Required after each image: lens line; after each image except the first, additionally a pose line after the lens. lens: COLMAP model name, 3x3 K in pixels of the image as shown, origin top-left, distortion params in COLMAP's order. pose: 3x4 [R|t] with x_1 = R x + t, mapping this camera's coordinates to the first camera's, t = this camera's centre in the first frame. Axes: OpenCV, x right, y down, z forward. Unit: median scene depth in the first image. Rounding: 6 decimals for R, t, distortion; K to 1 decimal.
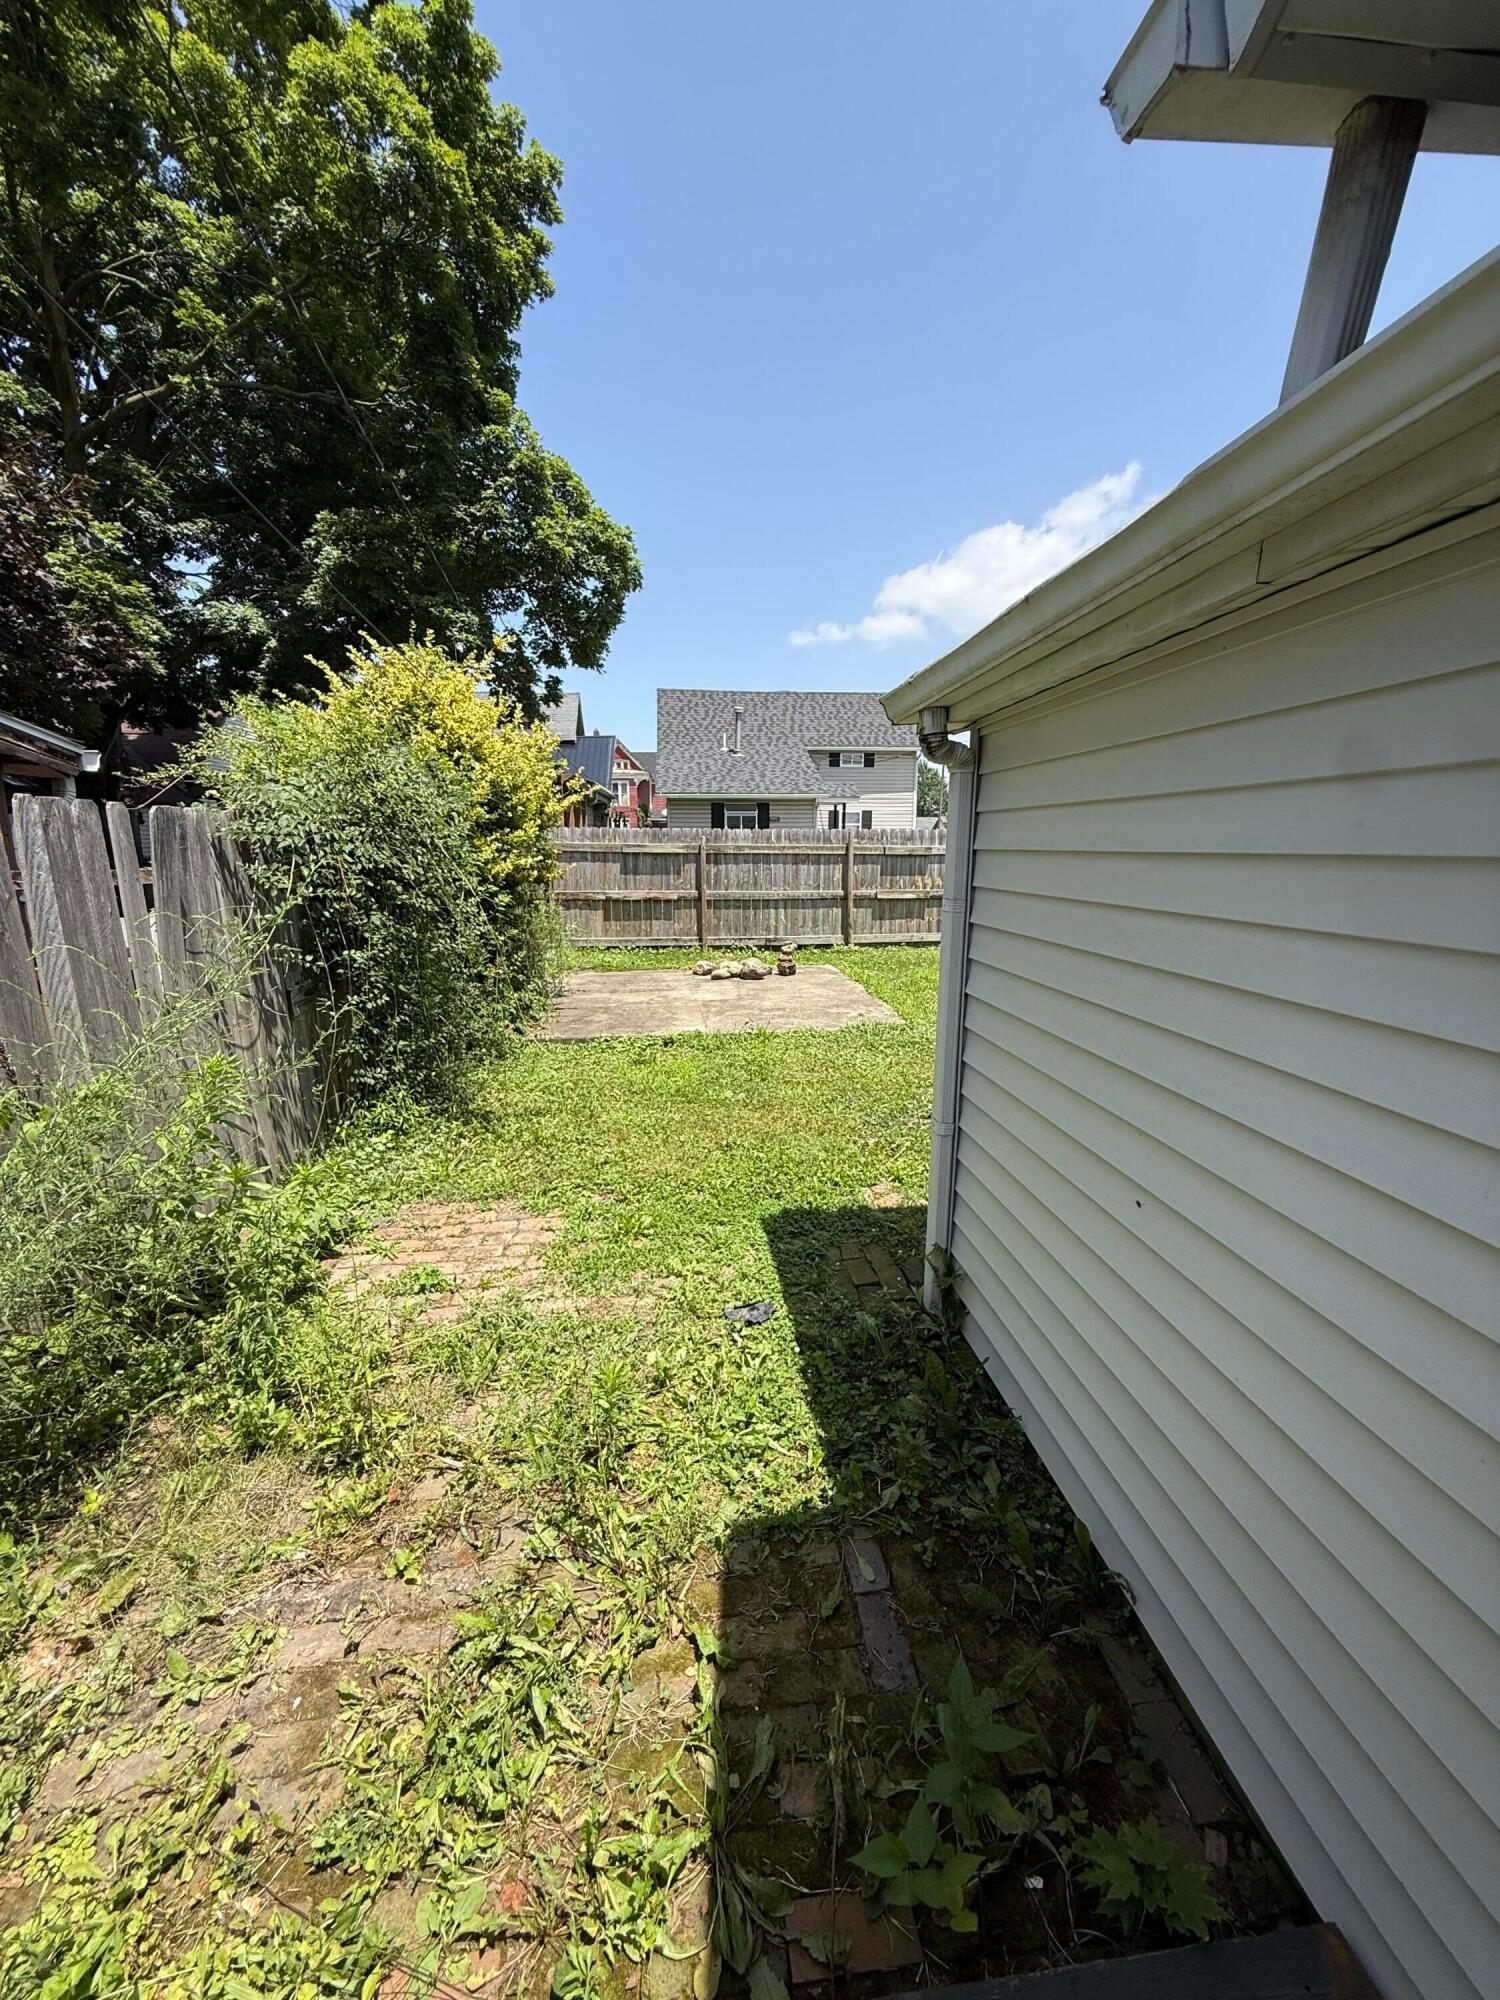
lens RADIAL K [[797.1, 0, 749.9], [0, 797.1, 996.5], [0, 0, 1]] dist [0.000631, 0.000253]
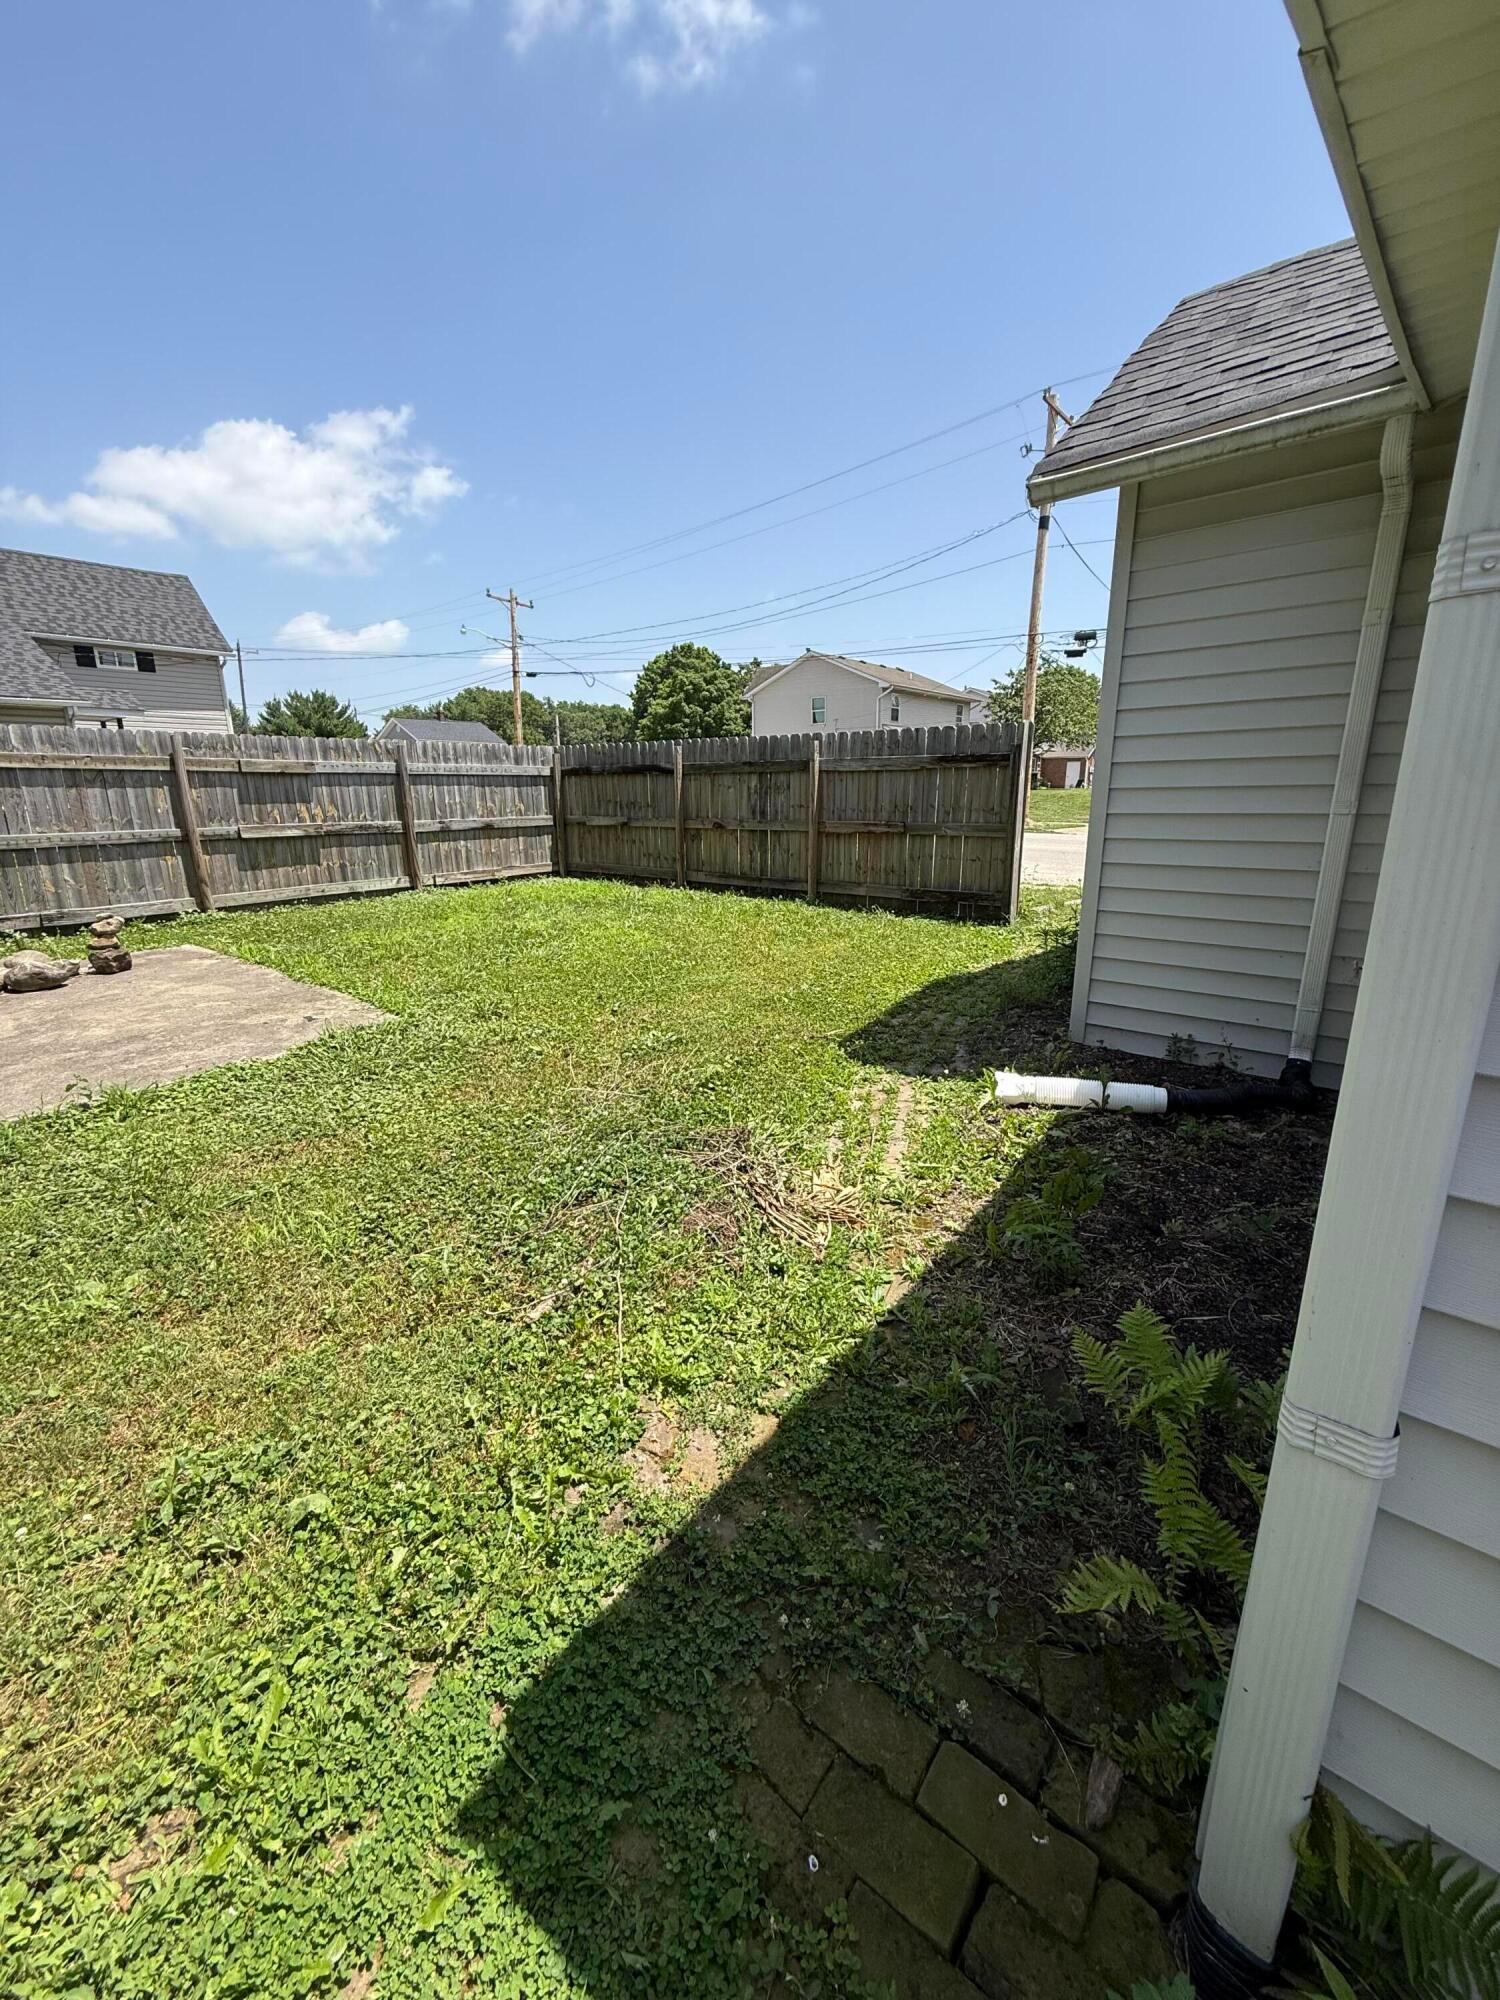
lens RADIAL K [[797.1, 0, 749.9], [0, 797.1, 996.5], [0, 0, 1]] dist [0.000631, 0.000253]
pose [[0.712660, -0.182265, 0.677418, -0.016616], [0.138961, 0.983201, 0.118348, -0.011779], [-0.687608, 0.009793, 0.726016, 0.225194]]
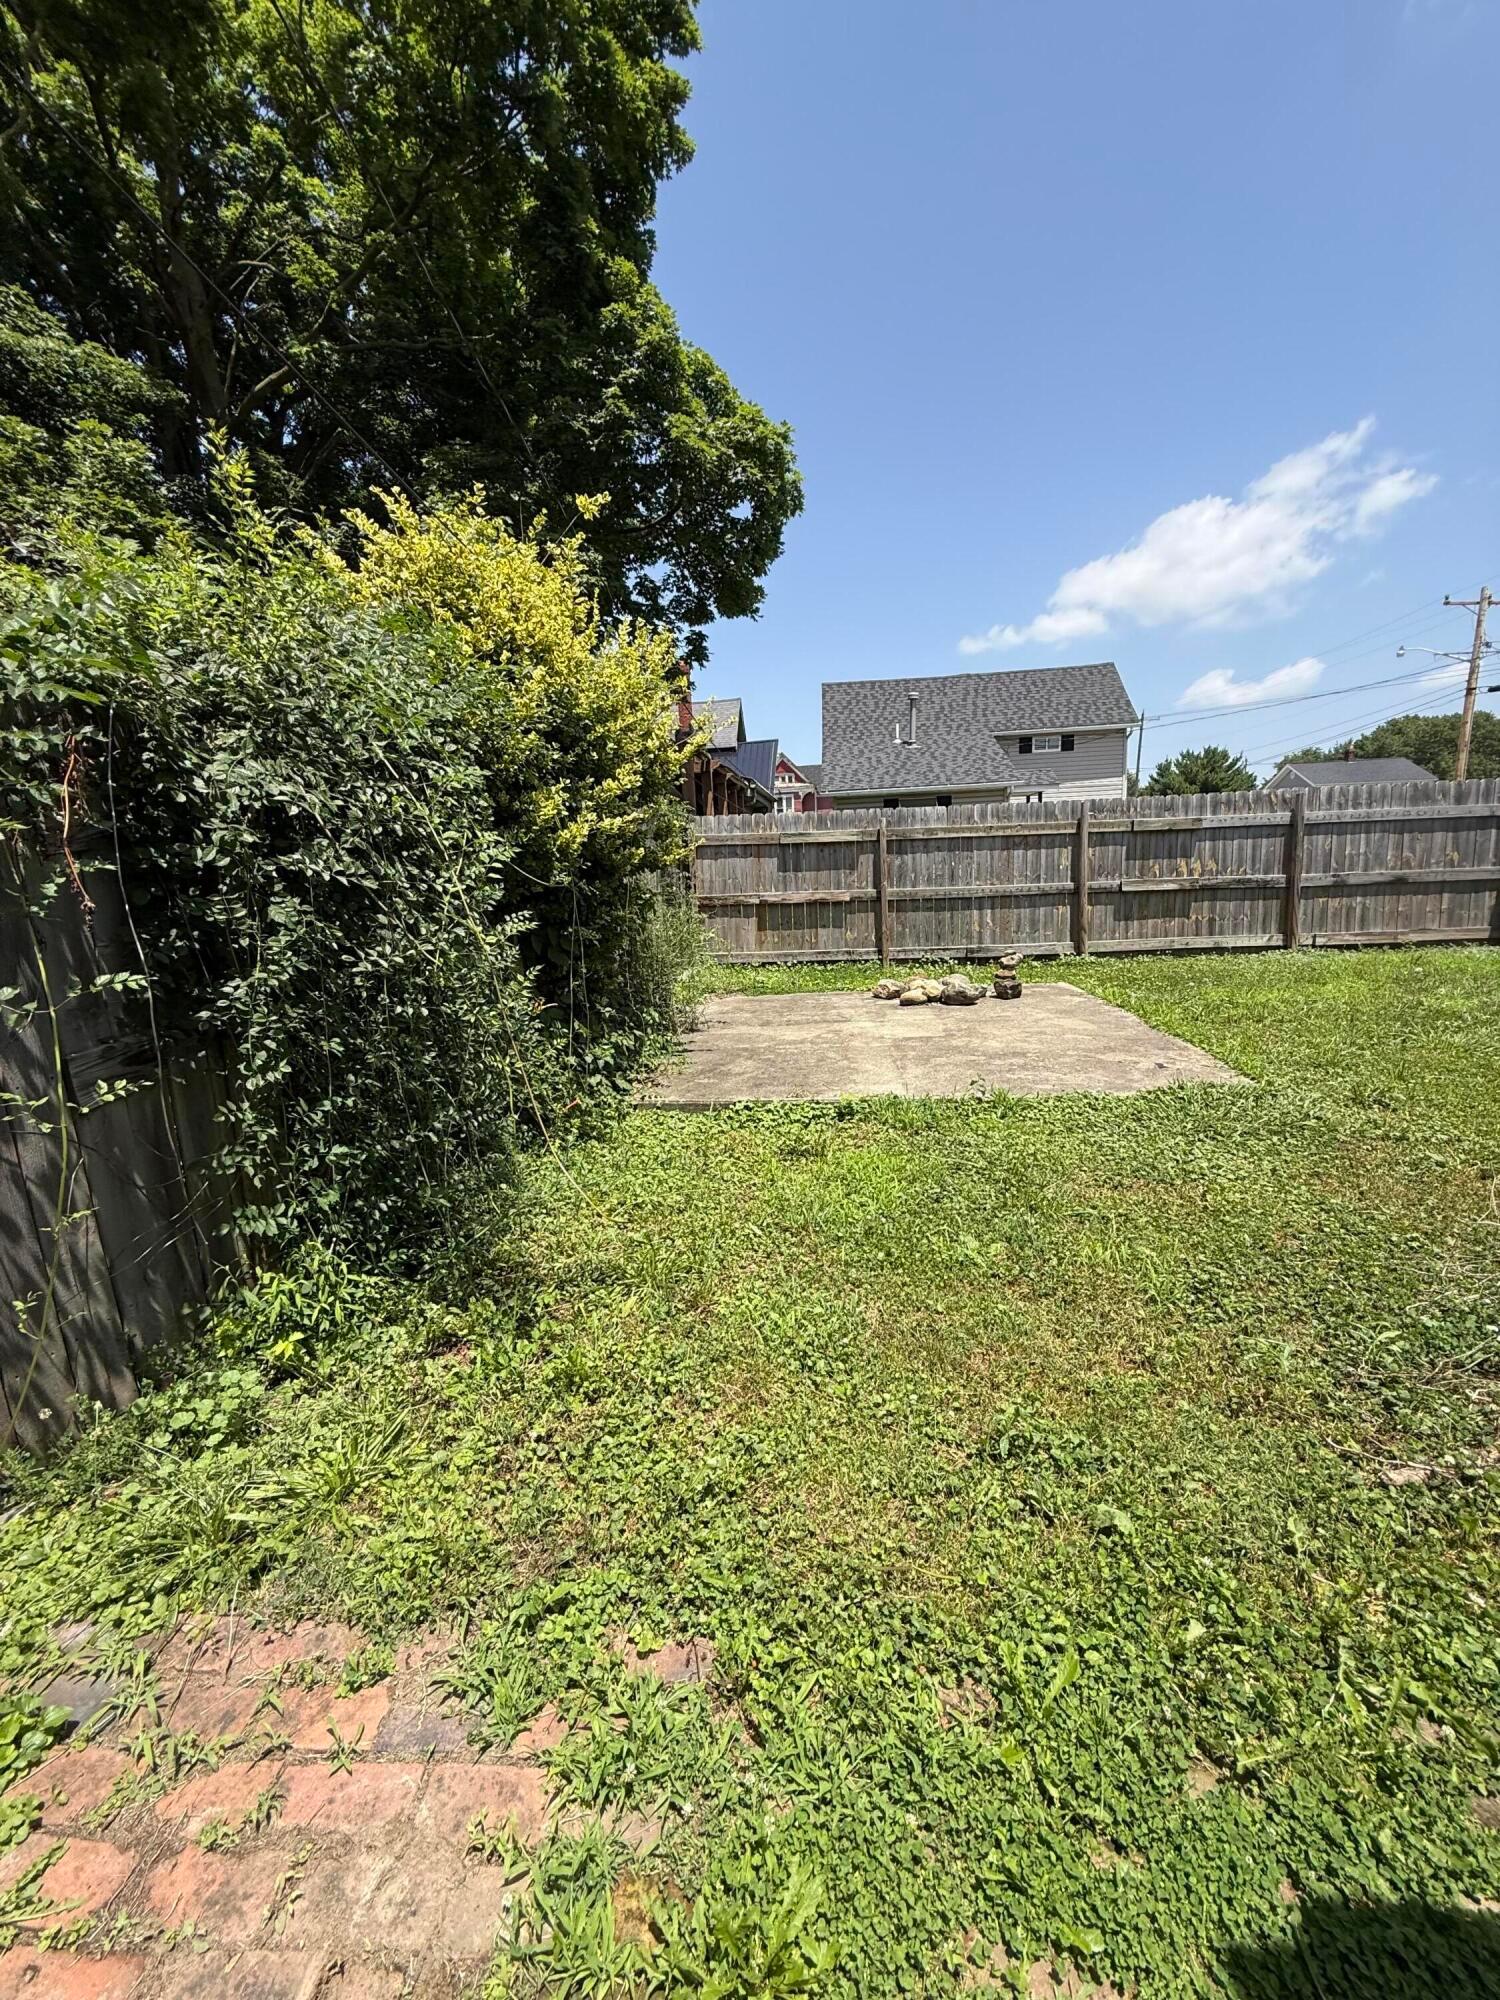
lens RADIAL K [[797.1, 0, 749.9], [0, 797.1, 996.5], [0, 0, 1]] dist [0.000631, 0.000253]
pose [[0.978516, -0.007211, -0.206043, -0.027241], [0.002975, 0.999778, -0.020859, -0.012004], [0.206148, 0.019798, 0.978321, 0.220797]]
